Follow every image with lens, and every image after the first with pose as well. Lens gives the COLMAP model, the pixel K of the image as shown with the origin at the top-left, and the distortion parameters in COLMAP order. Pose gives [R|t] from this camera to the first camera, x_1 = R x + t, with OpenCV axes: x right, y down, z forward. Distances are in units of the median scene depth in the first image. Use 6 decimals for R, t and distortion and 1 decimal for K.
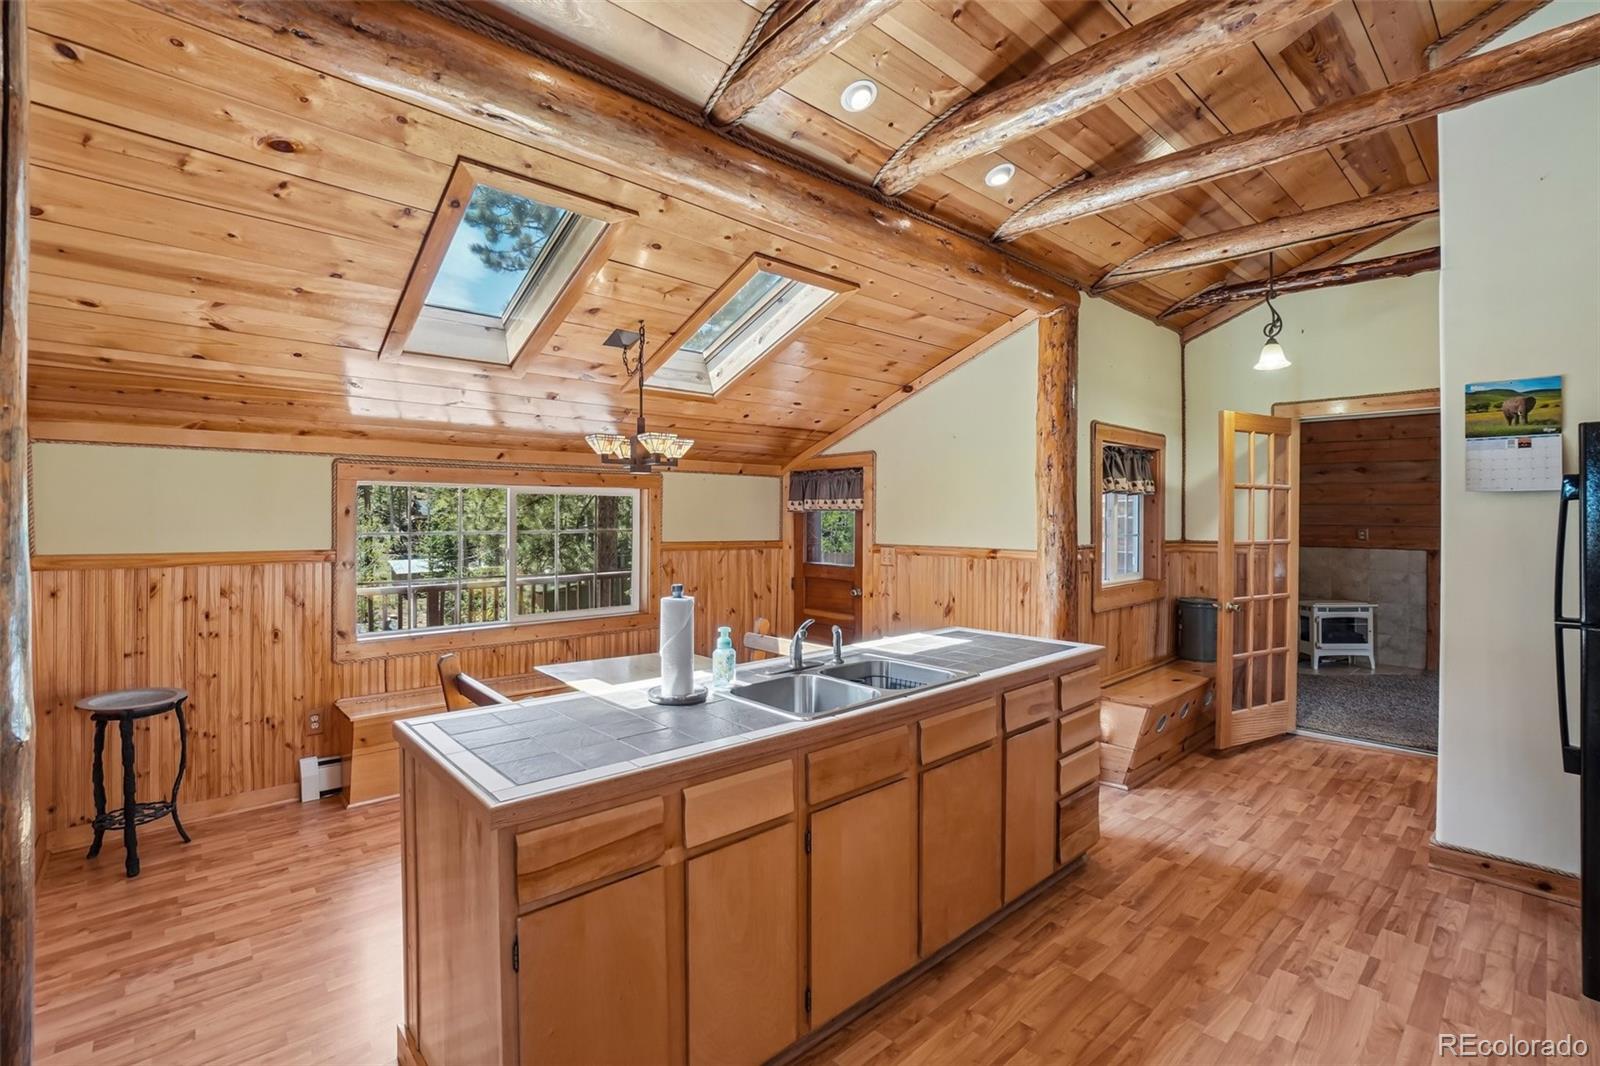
lens RADIAL K [[726.6, 0, 798.9], [0, 726.6, 517.1], [0, 0, 1]] dist [-0.062516, 0.021961]
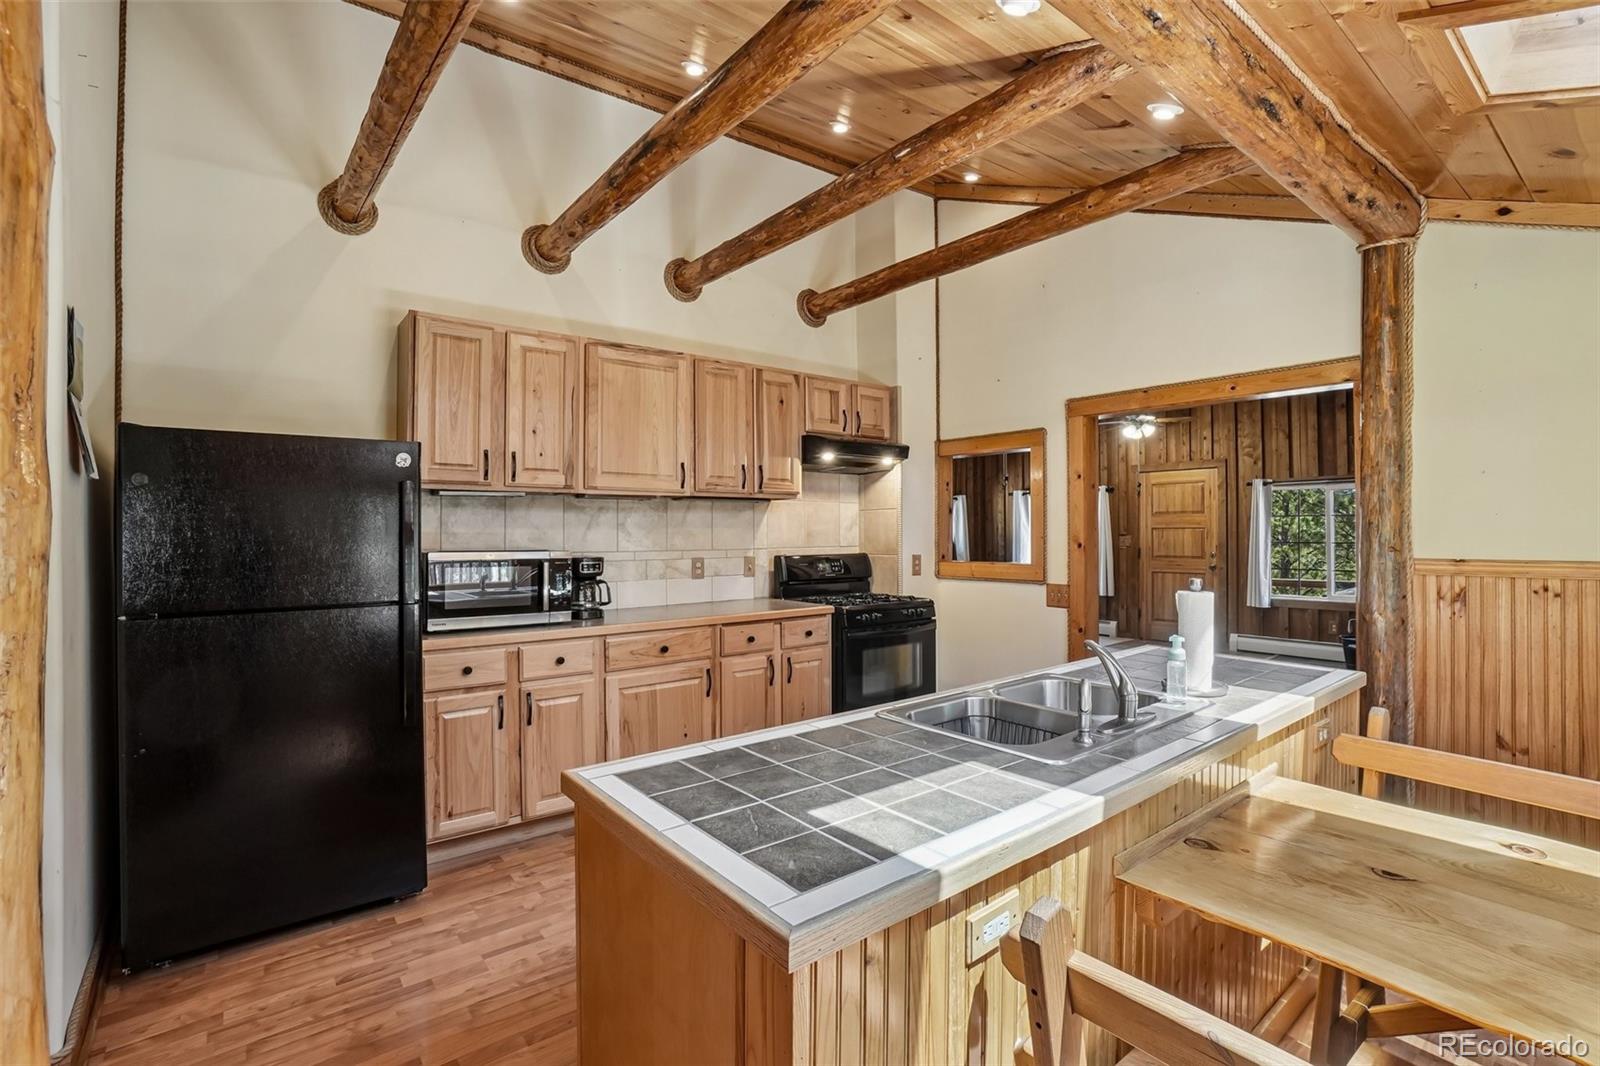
lens RADIAL K [[726.6, 0, 779.8], [0, 726.6, 527.7], [0, 0, 1]] dist [-0.062516, 0.021961]
pose [[-0.996266, 0.002240, 0.086312, 0.211975], [0.002066, 0.999996, -0.002102, 0.013999], [-0.086316, -0.001916, -0.996266, 1.330774]]
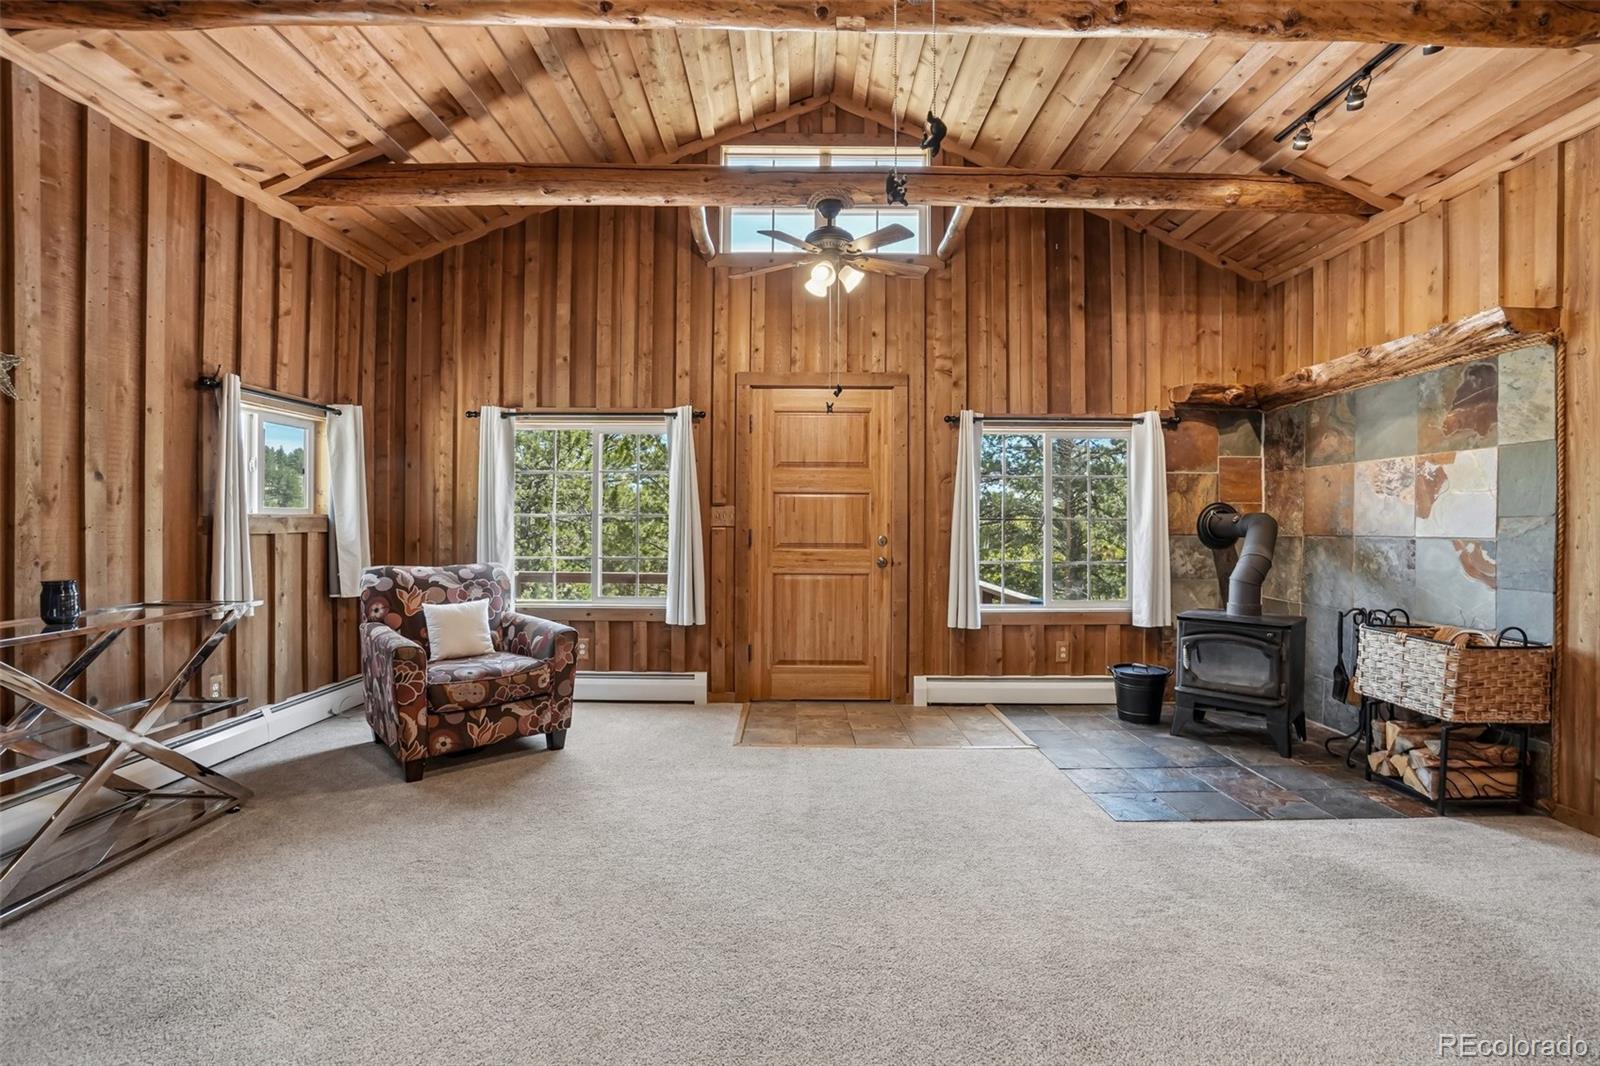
lens RADIAL K [[726.6, 0, 796.8], [0, 726.6, 527.4], [0, 0, 1]] dist [-0.062516, 0.021961]
pose [[-0.678034, -0.005340, -0.735011, 0.101842], [-0.011593, 0.999927, 0.003429, 0.073226], [0.734939, 0.010847, -0.678047, -0.315713]]
